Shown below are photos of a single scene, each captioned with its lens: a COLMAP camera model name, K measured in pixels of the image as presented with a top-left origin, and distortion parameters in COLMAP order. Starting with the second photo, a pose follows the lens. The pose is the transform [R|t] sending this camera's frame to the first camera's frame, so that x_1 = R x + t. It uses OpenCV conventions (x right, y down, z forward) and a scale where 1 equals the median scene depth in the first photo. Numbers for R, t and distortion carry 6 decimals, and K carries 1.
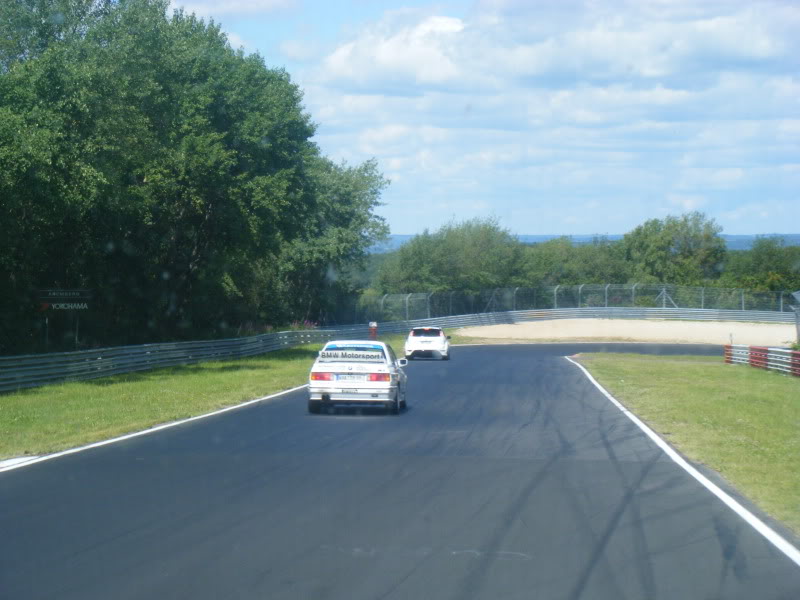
lens RADIAL K [[2157.8, 0, 403.2], [0, 2157.8, 300.6], [0, 0, 1]] dist [0.060237, 0.000000]
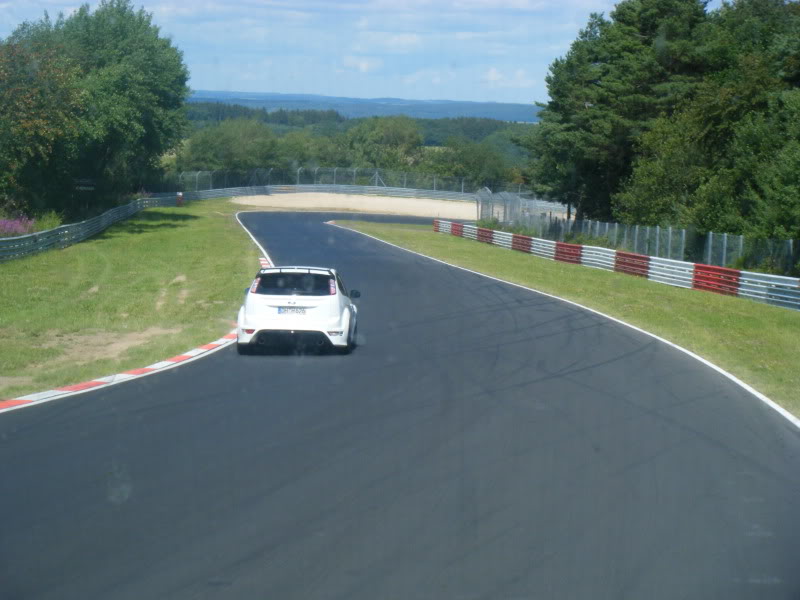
lens RADIAL K [[2157.8, 0, 399.5], [0, 2157.8, 299.1], [0, 0, 1]] dist [0.060237, 0.000000]
pose [[0.987991, 0.030102, 0.151554, -0.067127], [-0.039995, 0.997233, 0.062662, -0.011649], [-0.149248, -0.067971, 0.986461, -0.332802]]
